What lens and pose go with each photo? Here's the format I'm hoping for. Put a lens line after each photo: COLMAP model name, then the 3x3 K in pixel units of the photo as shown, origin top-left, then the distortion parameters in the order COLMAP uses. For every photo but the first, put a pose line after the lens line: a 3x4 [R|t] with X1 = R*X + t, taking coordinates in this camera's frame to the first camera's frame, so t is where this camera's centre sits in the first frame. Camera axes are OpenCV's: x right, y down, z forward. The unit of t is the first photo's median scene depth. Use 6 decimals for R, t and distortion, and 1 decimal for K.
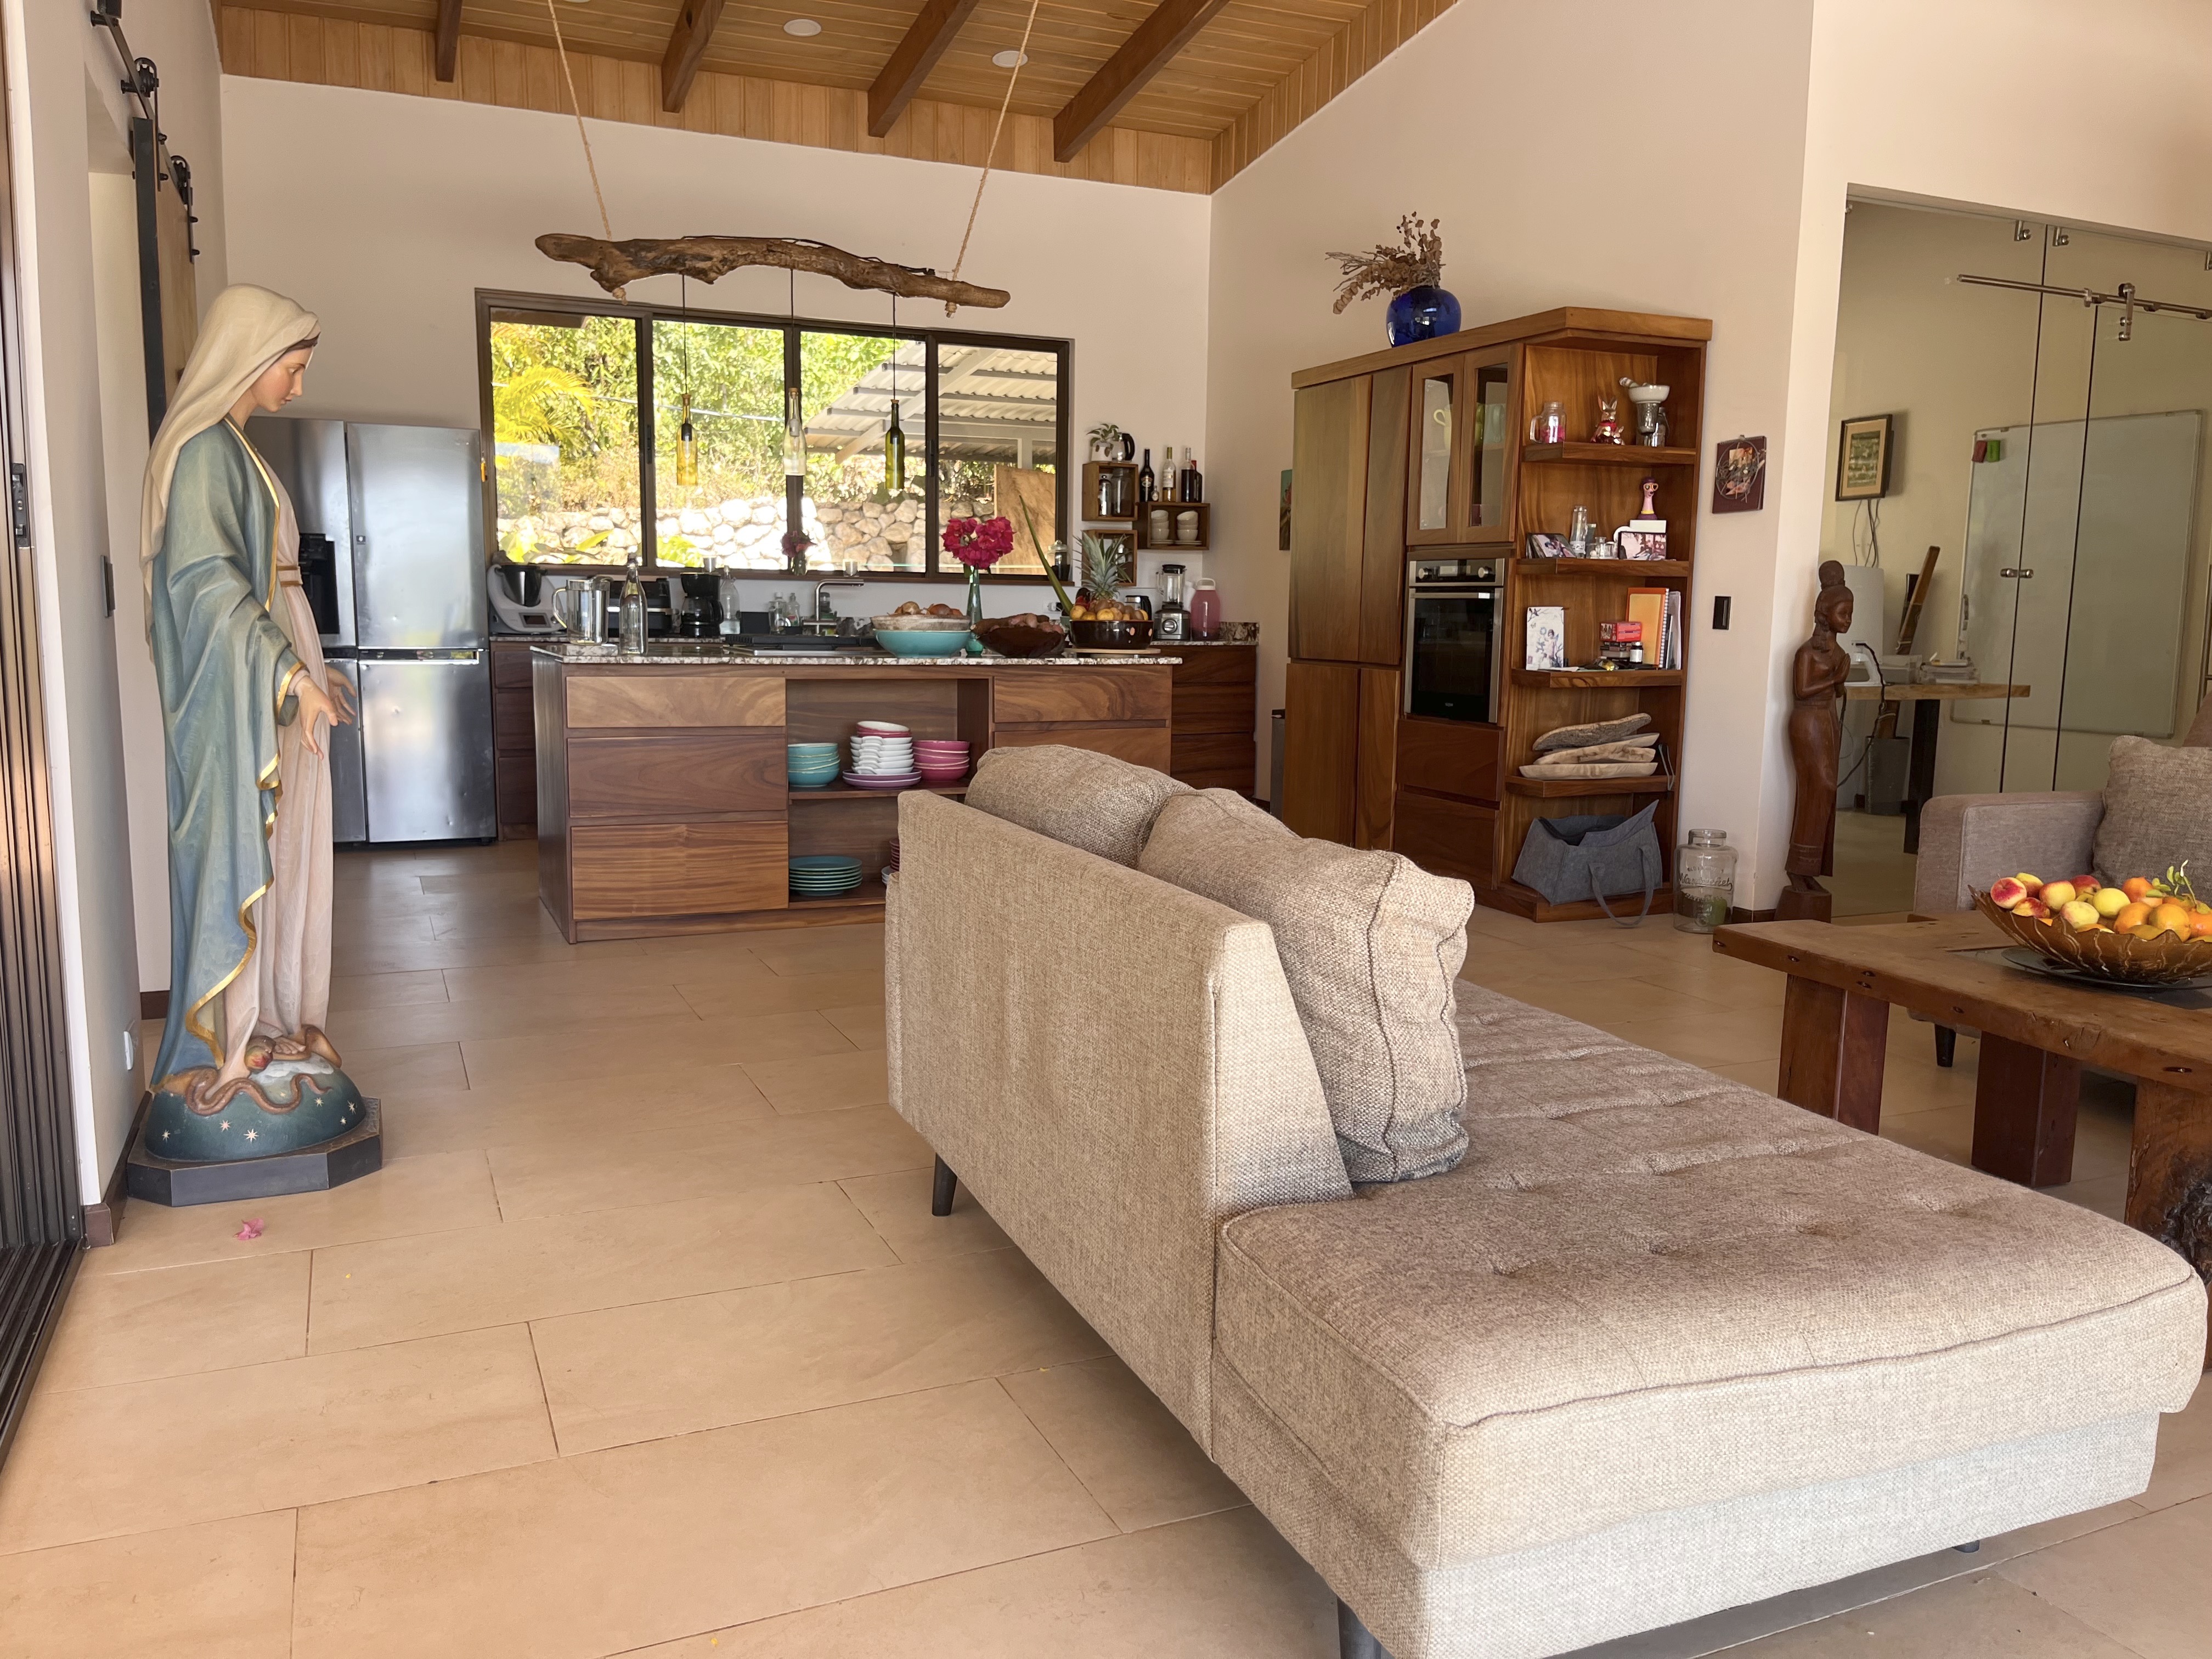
lens RADIAL K [[1687.2, 0, 1106.3], [0, 1687.2, 826.7], [0, 0, 1]] dist [0.039810, -0.037888]
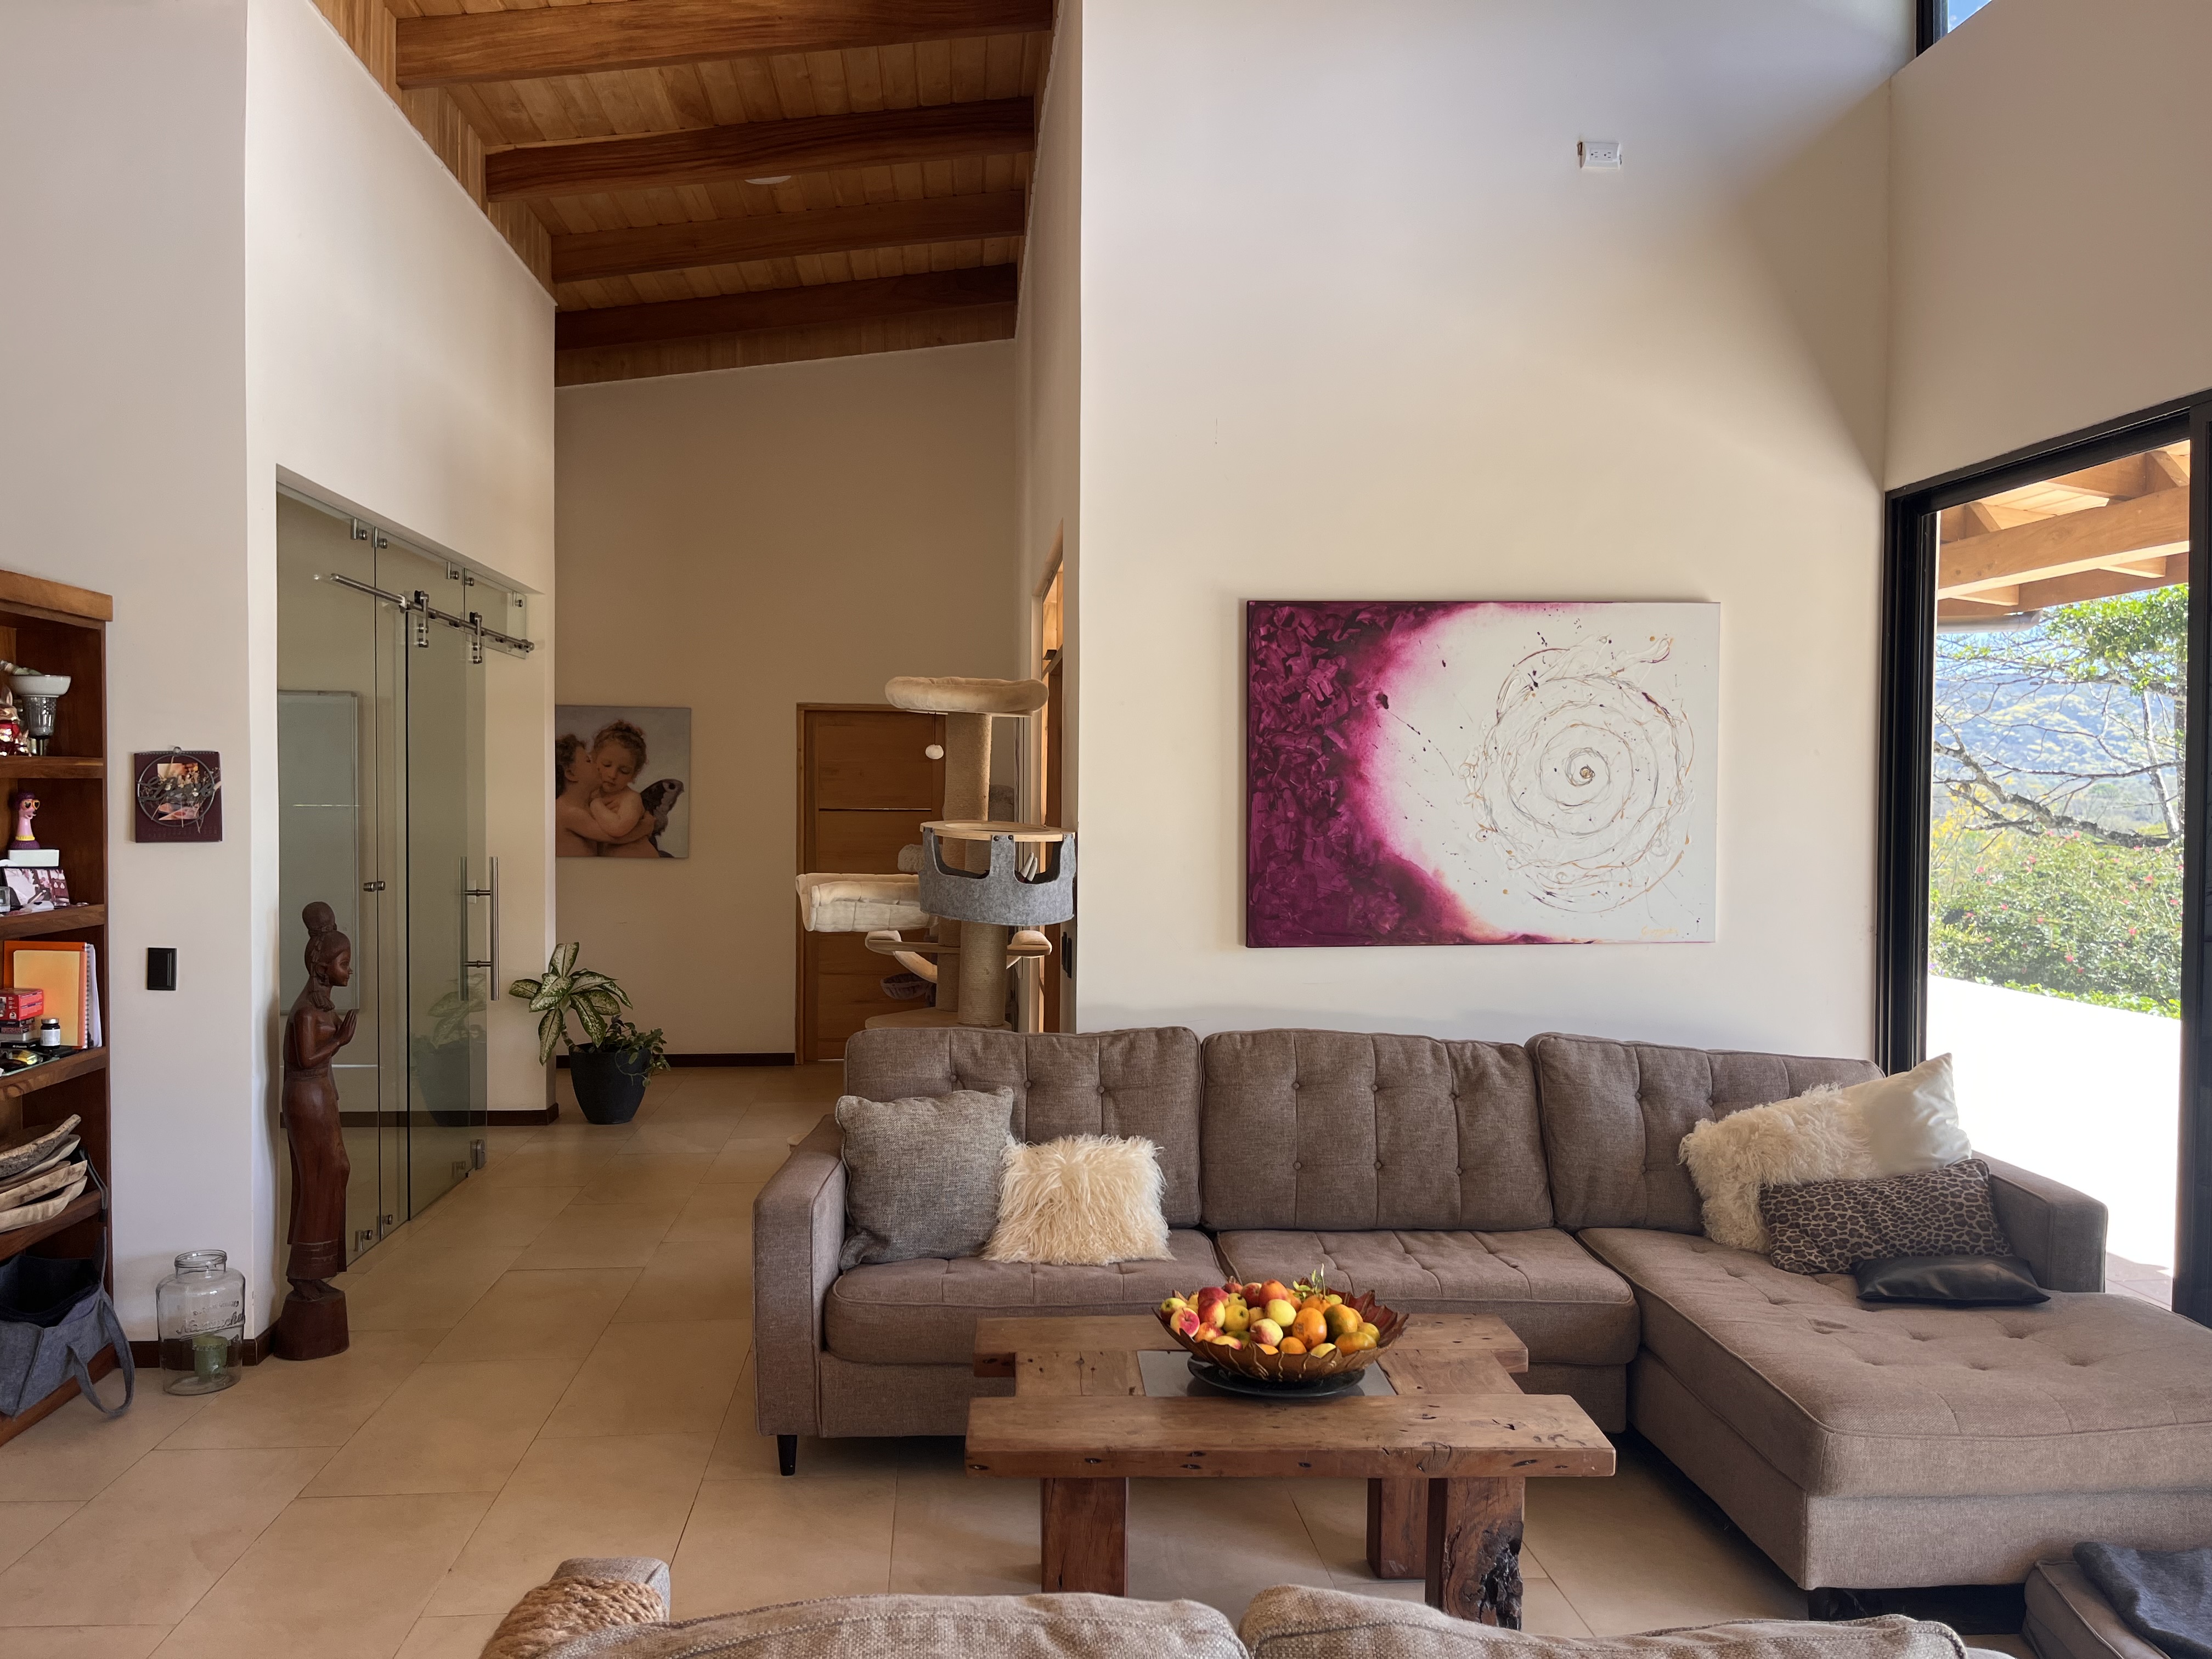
lens RADIAL K [[1687.2, 0, 1110.7], [0, 1687.2, 822.0], [0, 0, 1]] dist [0.039810, -0.037888]
pose [[0.320155, -0.028473, 0.946937, -0.233749], [0.121837, 0.992485, -0.011350, -0.130609], [-0.939498, 0.119006, 0.321218, 0.331314]]
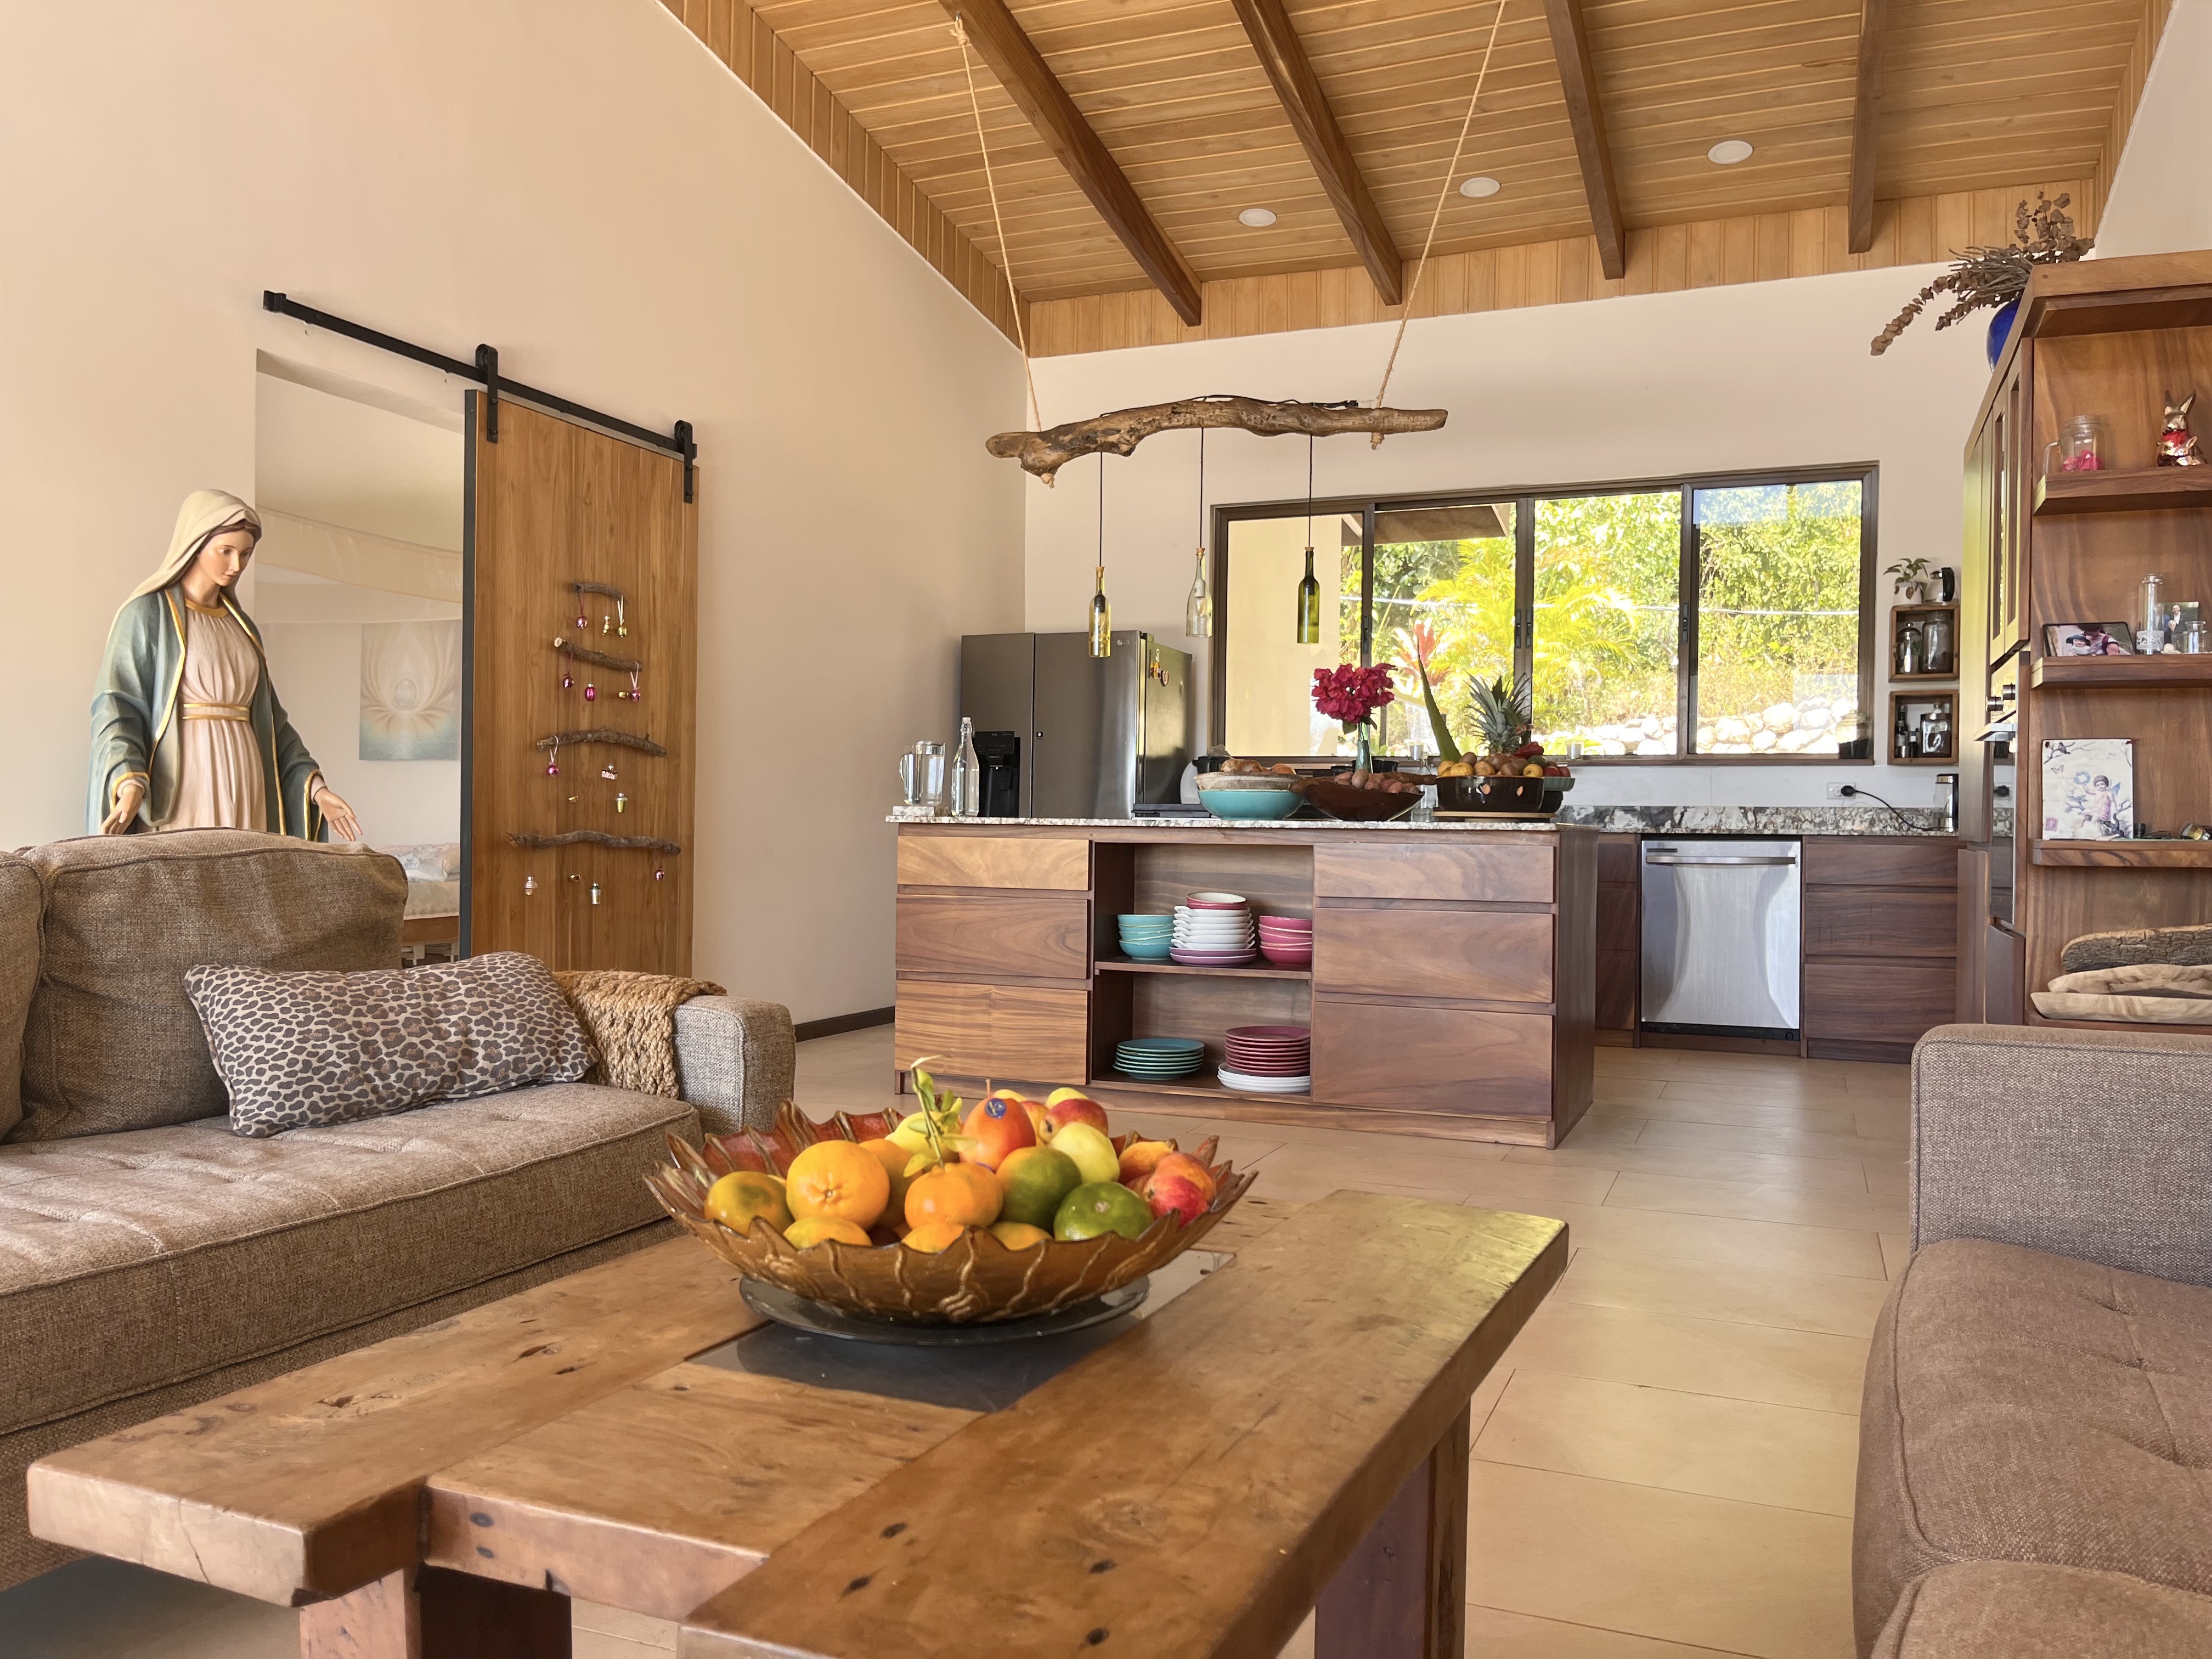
lens RADIAL K [[1687.2, 0, 1106.9], [0, 1687.2, 838.5], [0, 0, 1]] dist [0.039810, -0.037888]
pose [[0.693430, 0.000332, -0.720524, 0.462700], [-0.098568, 0.990642, -0.094405, 0.000012], [0.713750, 0.136484, 0.686974, 0.323505]]
